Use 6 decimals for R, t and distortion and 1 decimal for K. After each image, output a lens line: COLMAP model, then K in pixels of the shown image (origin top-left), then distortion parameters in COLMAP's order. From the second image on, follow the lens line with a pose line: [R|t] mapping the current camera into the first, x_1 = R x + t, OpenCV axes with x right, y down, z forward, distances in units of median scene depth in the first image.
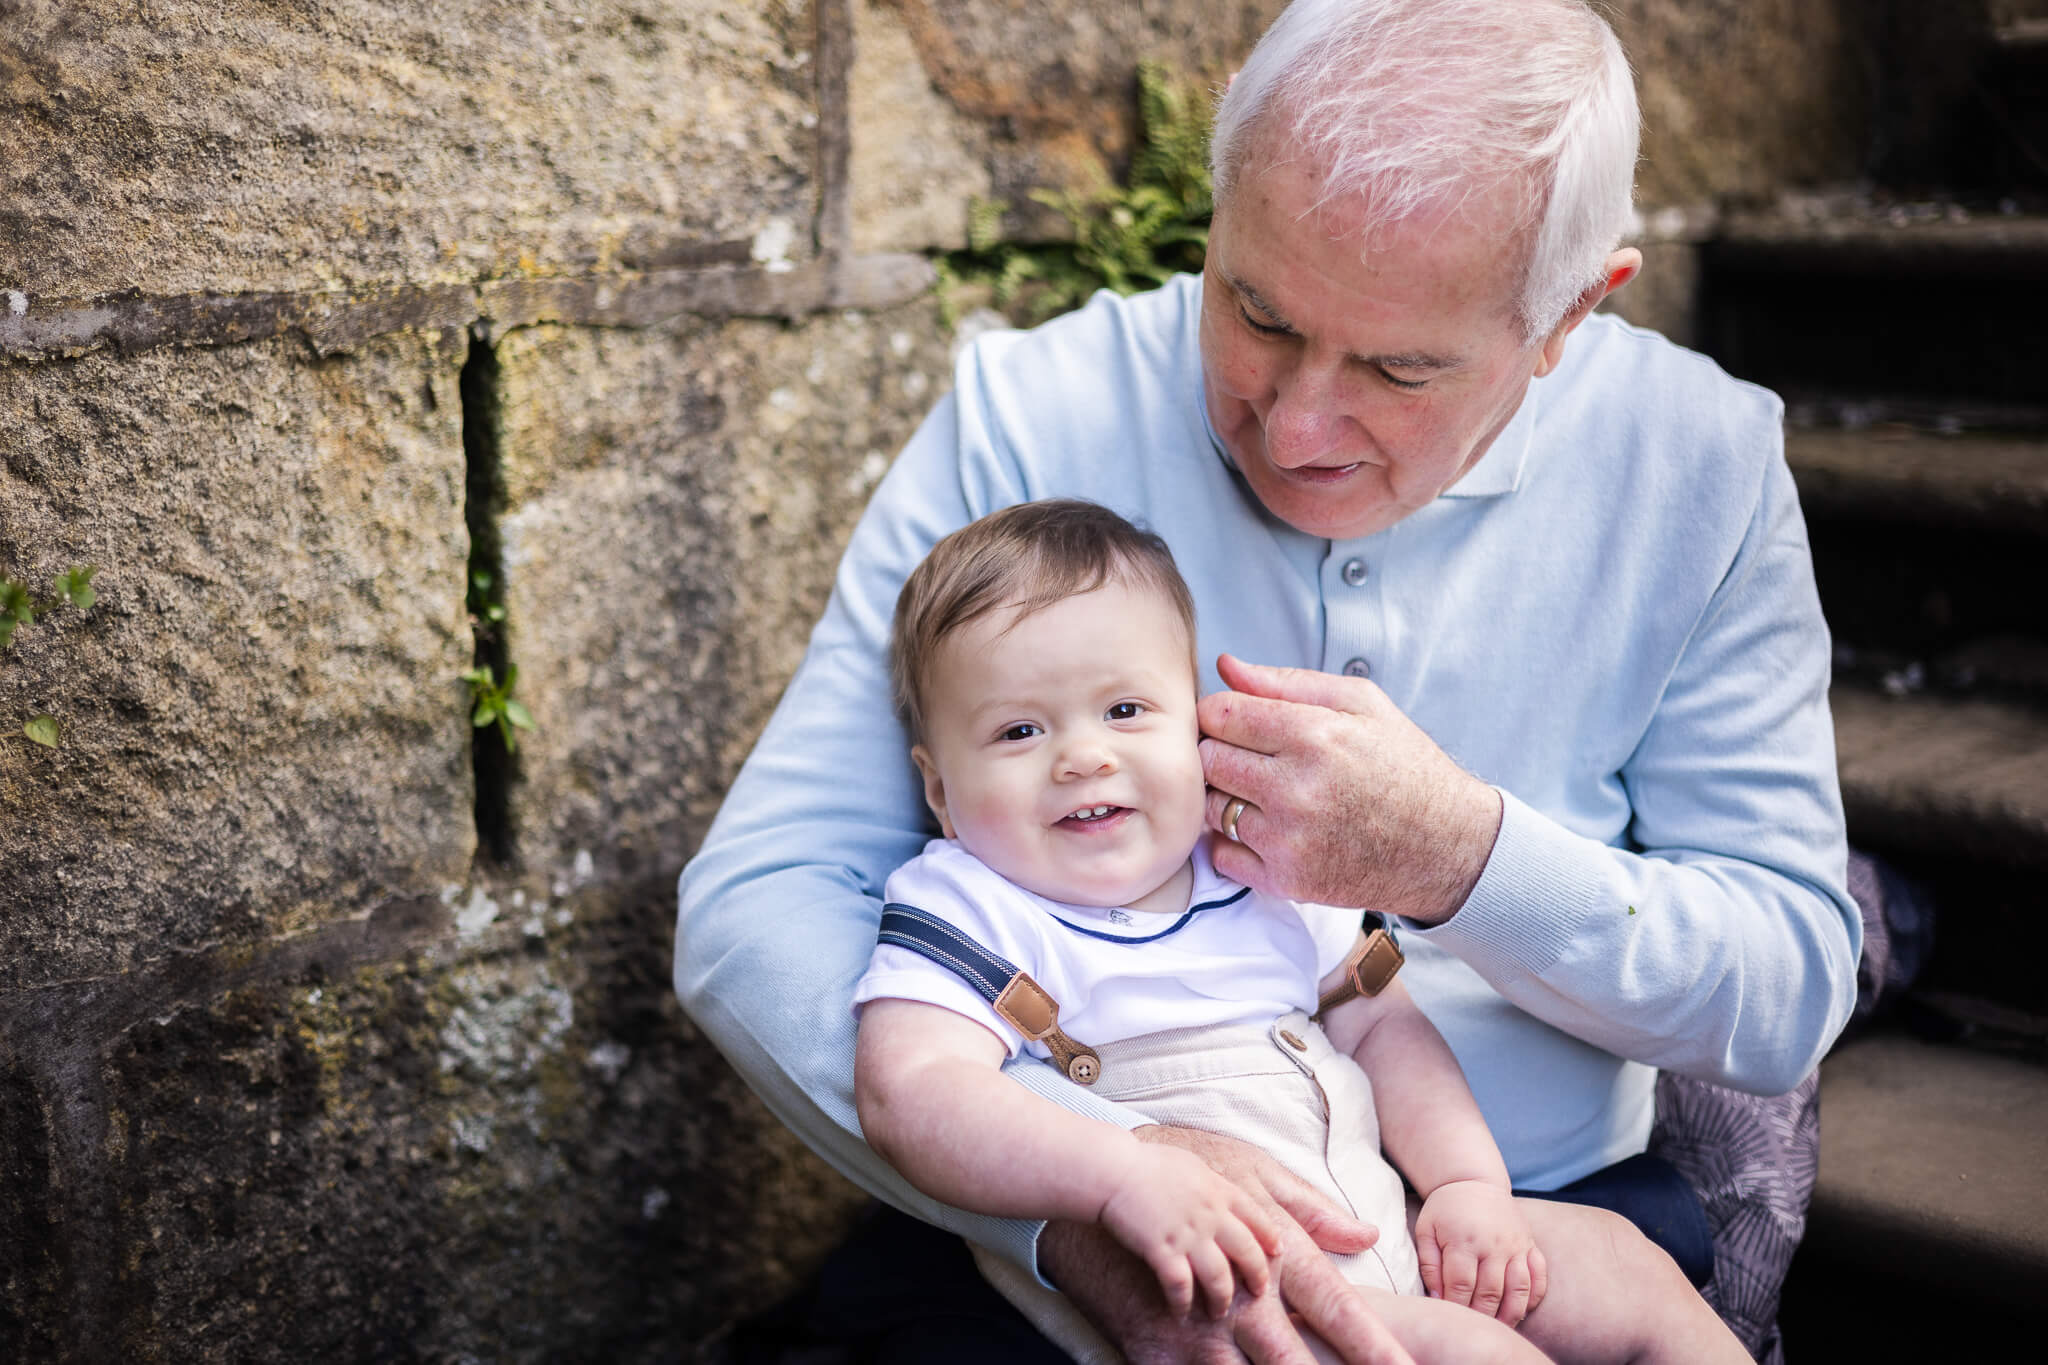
lens RADIAL K [[2955.2, 0, 1020.7], [0, 2955.2, 674.0], [0, 0, 1]] dist [0.023861, 0.000000]
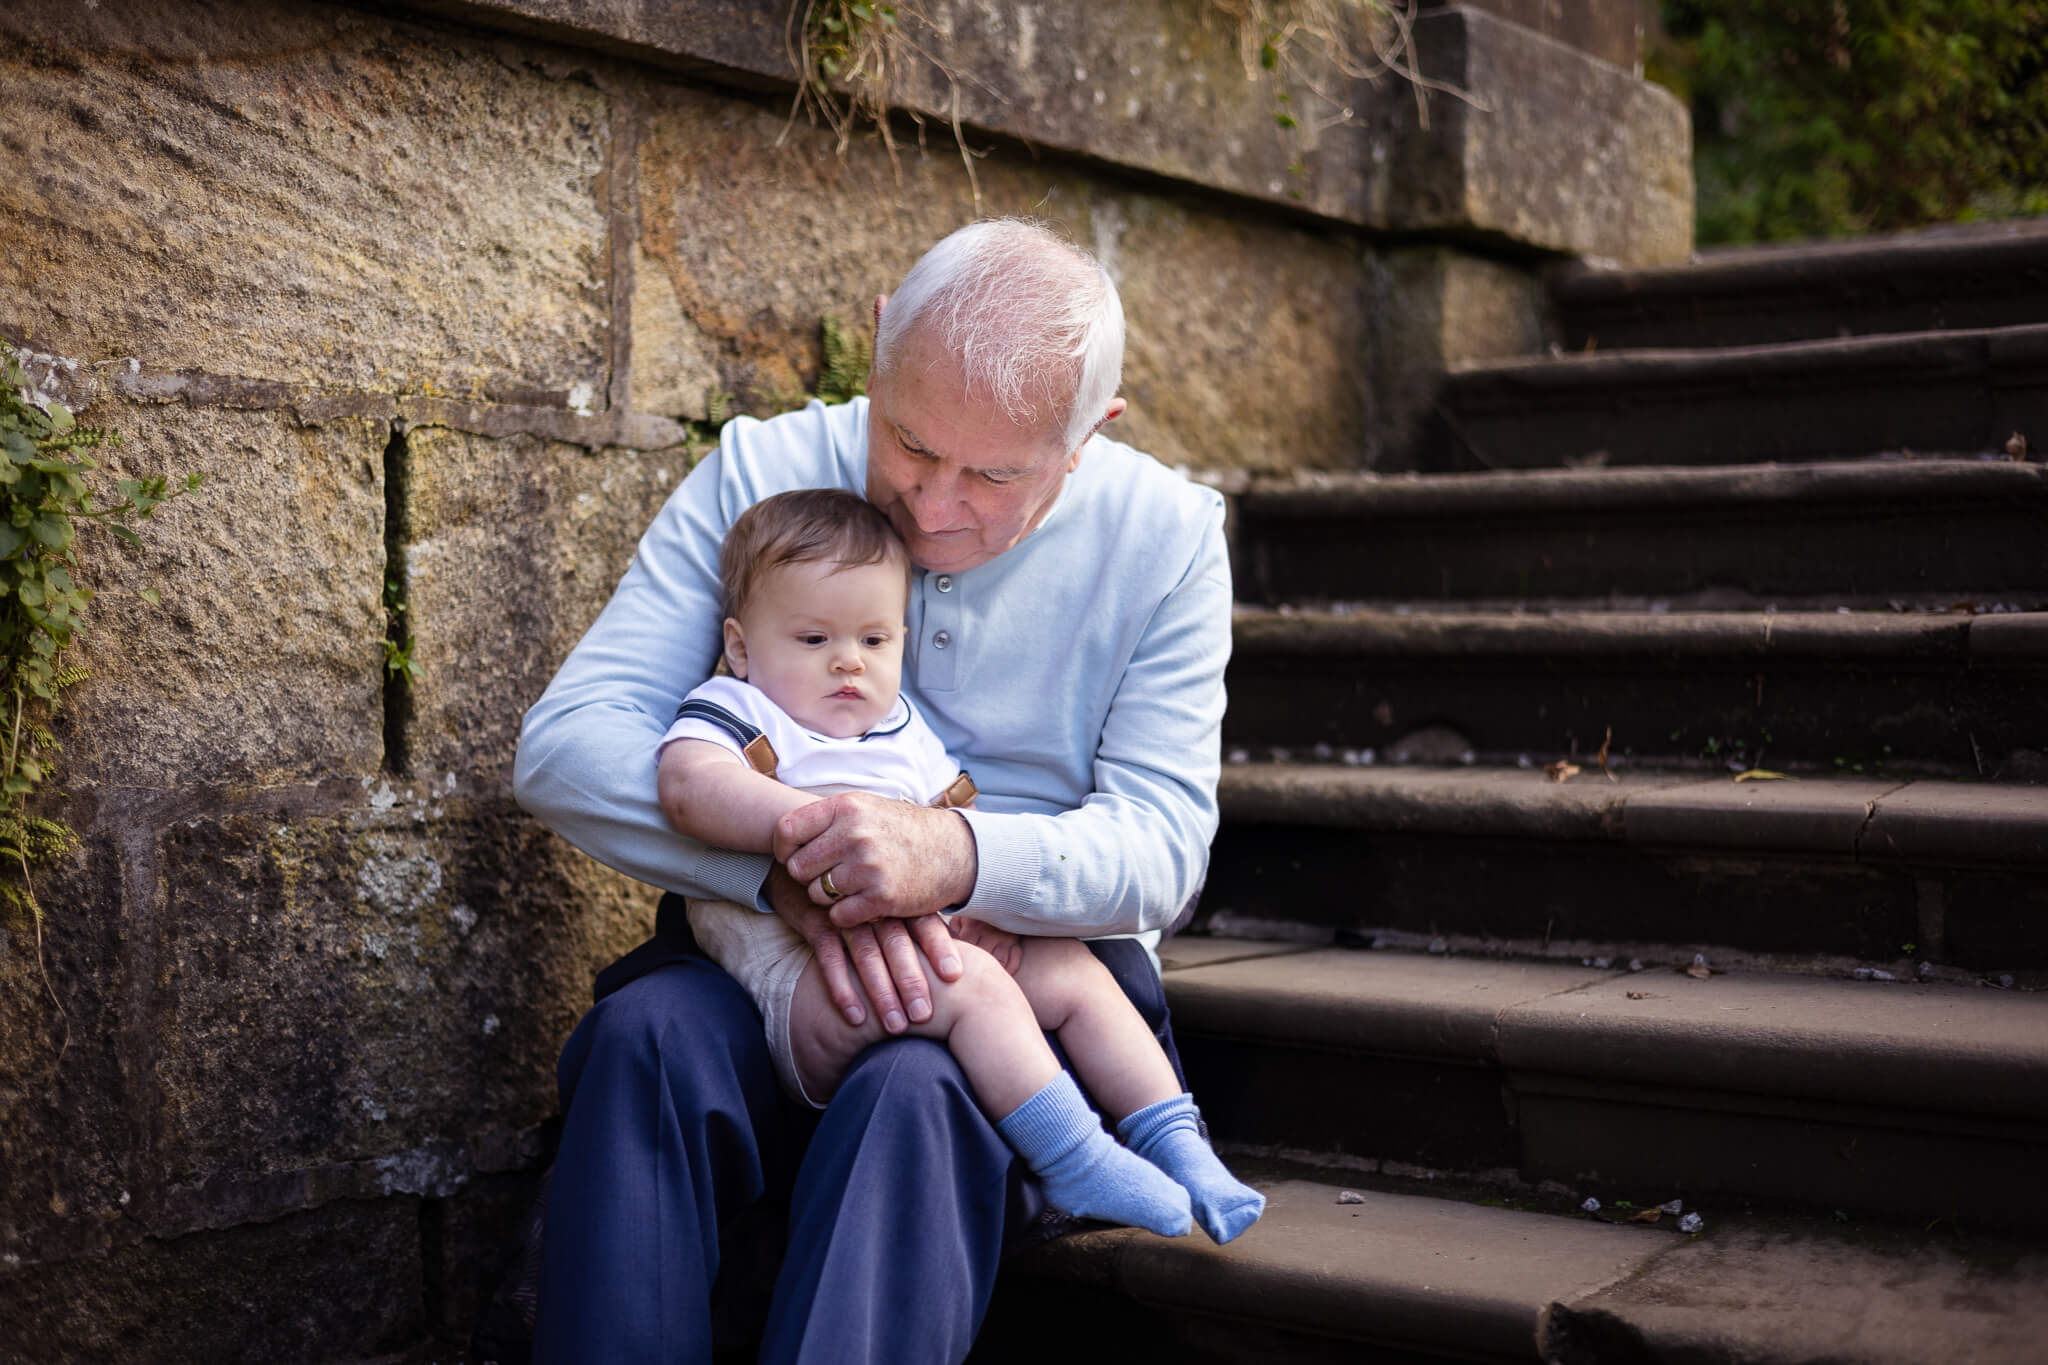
lens RADIAL K [[2955.2, 0, 1032.6], [0, 2955.2, 660.3], [0, 0, 1]] dist [0.023861, 0.000000]
pose [[0.996086, 0.001094, 0.088383, 0.017183], [0.015415, 0.982448, -0.185898, 0.309463], [-0.087035, 0.186533, 0.978586, -0.565372]]
